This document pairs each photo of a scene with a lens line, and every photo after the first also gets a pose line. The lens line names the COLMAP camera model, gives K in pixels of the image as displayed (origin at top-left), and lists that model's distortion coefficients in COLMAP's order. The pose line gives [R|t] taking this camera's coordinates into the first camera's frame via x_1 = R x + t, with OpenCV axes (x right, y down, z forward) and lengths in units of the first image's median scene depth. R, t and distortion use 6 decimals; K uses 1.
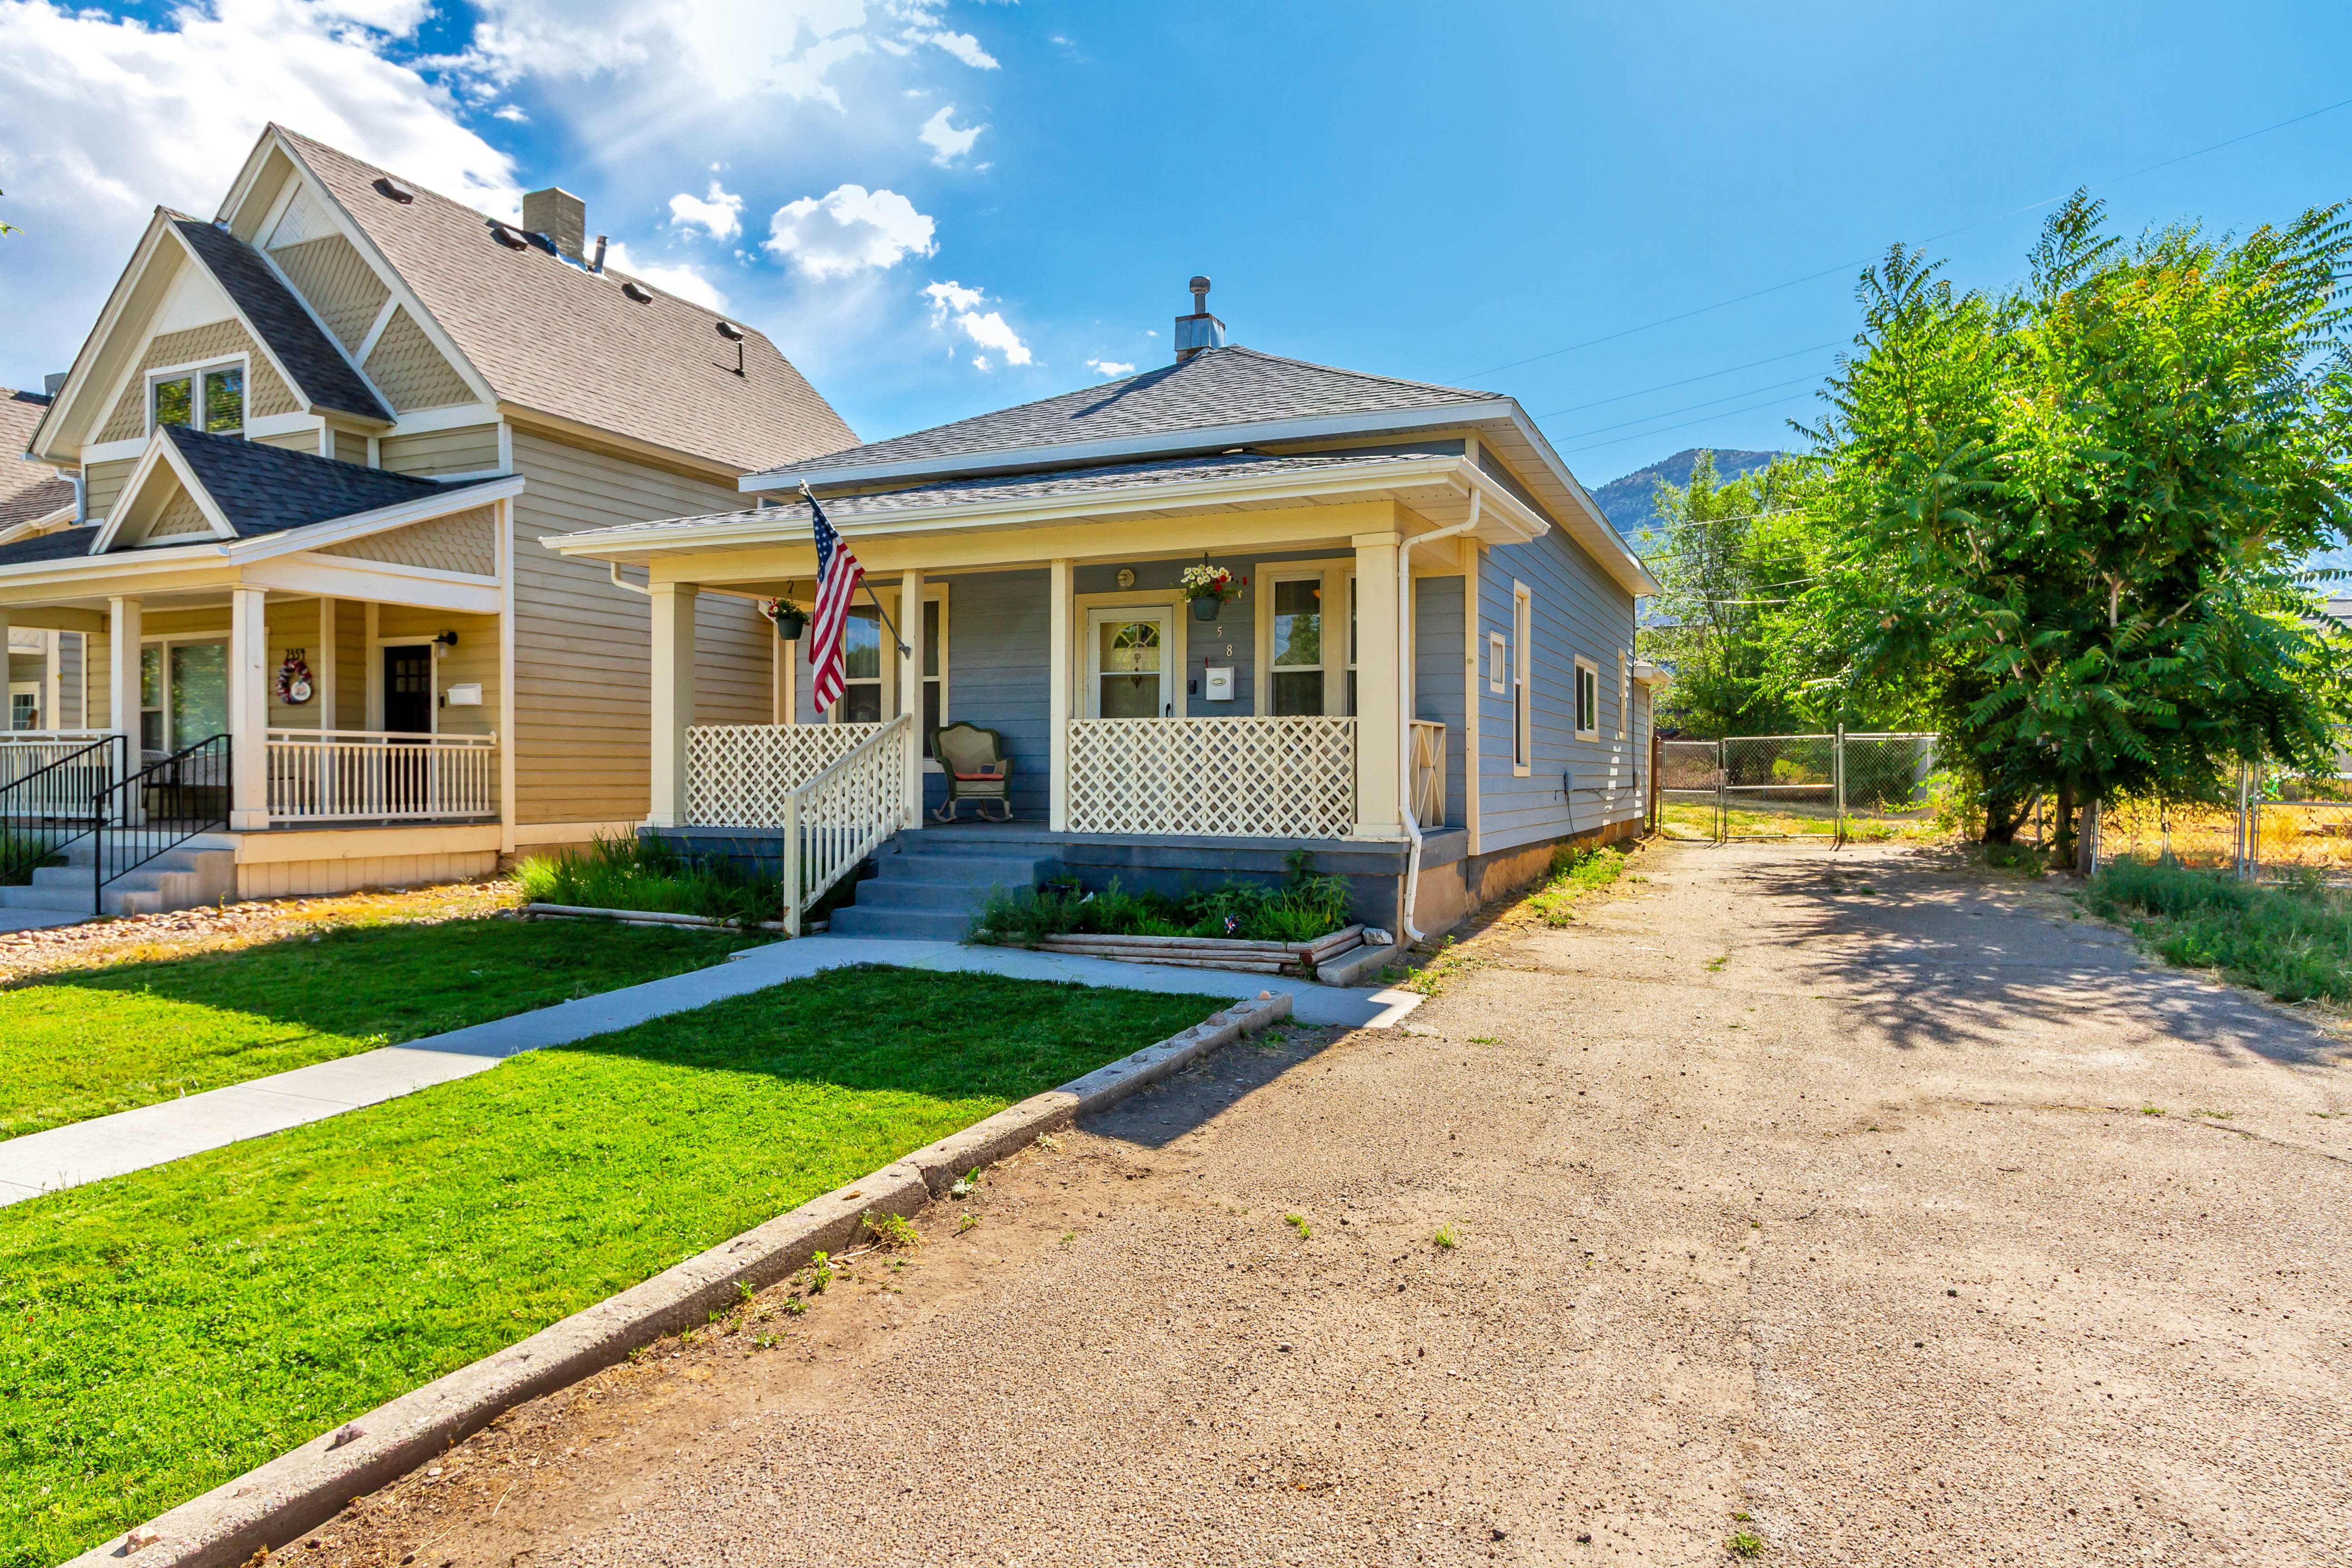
lens RADIAL K [[1588.9, 0, 1176.7], [0, 1588.9, 778.6], [0, 0, 1]] dist [0.019612, -0.006248]
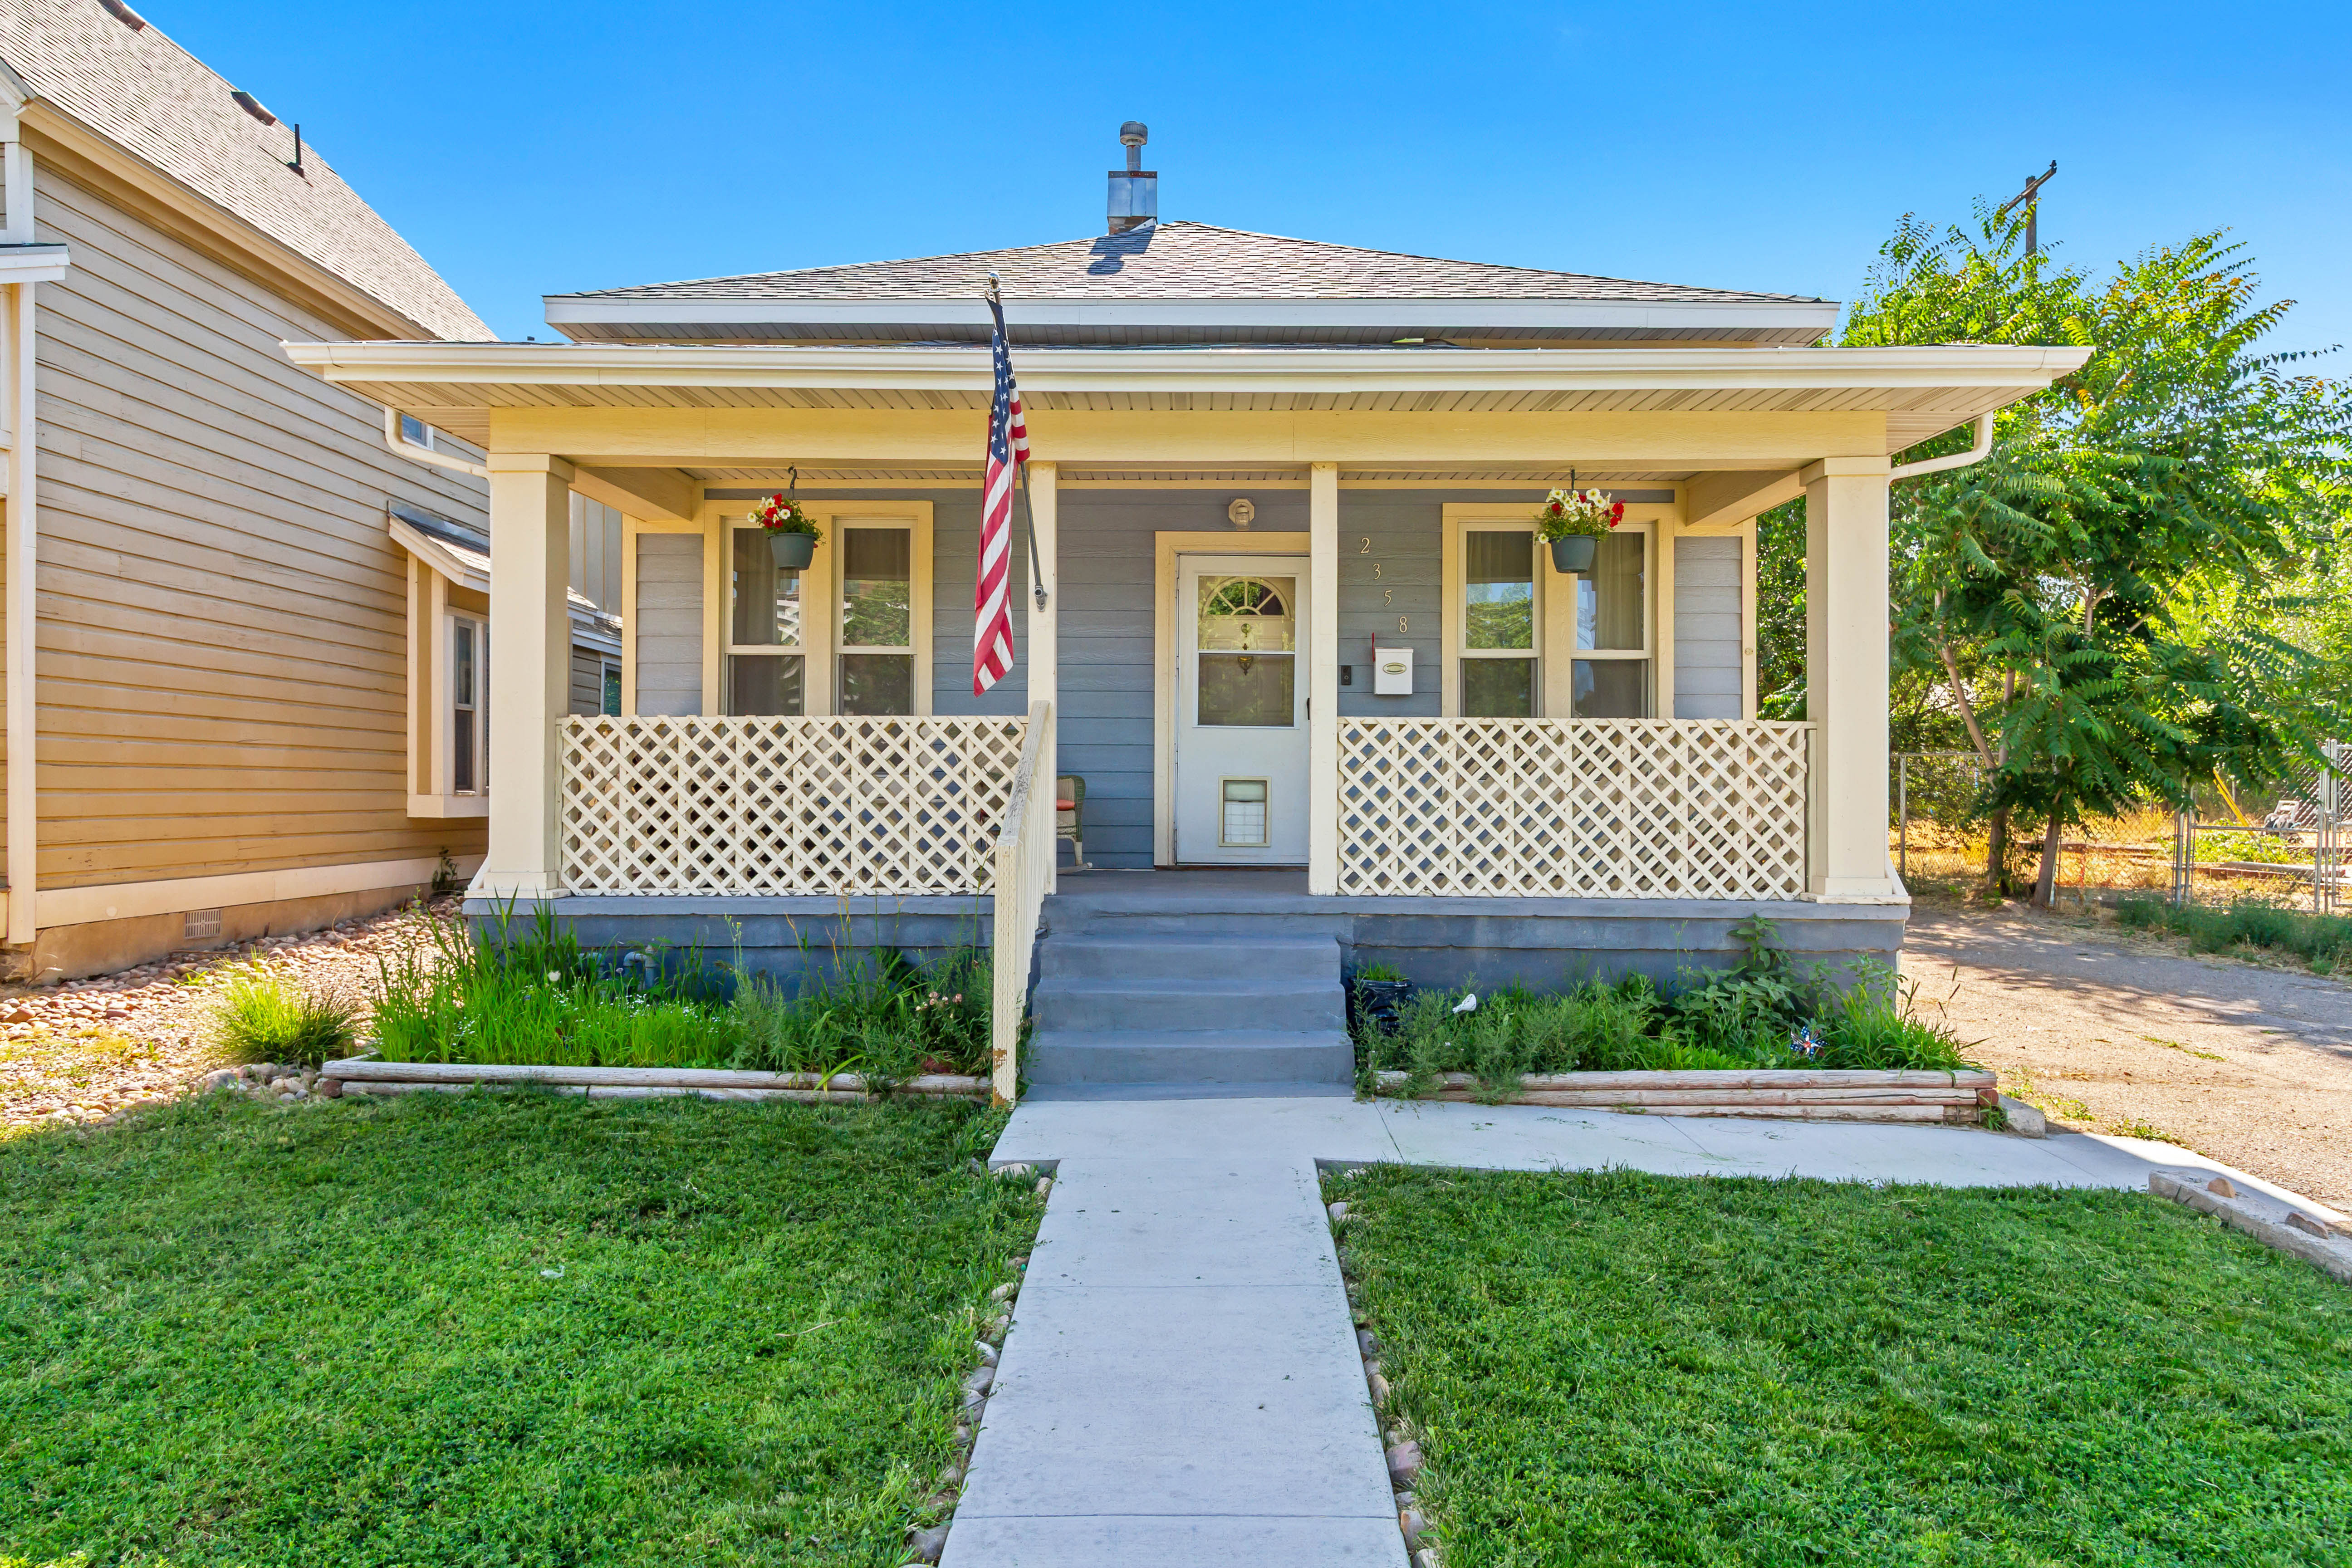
lens RADIAL K [[1588.9, 0, 1173.9], [0, 1588.9, 786.9], [0, 0, 1]] dist [0.019612, -0.006248]
pose [[0.902722, 0.002305, 0.430218, -0.362827], [-0.001579, 0.999997, -0.002045, -0.007107], [-0.430221, 0.001167, 0.902723, 0.412786]]
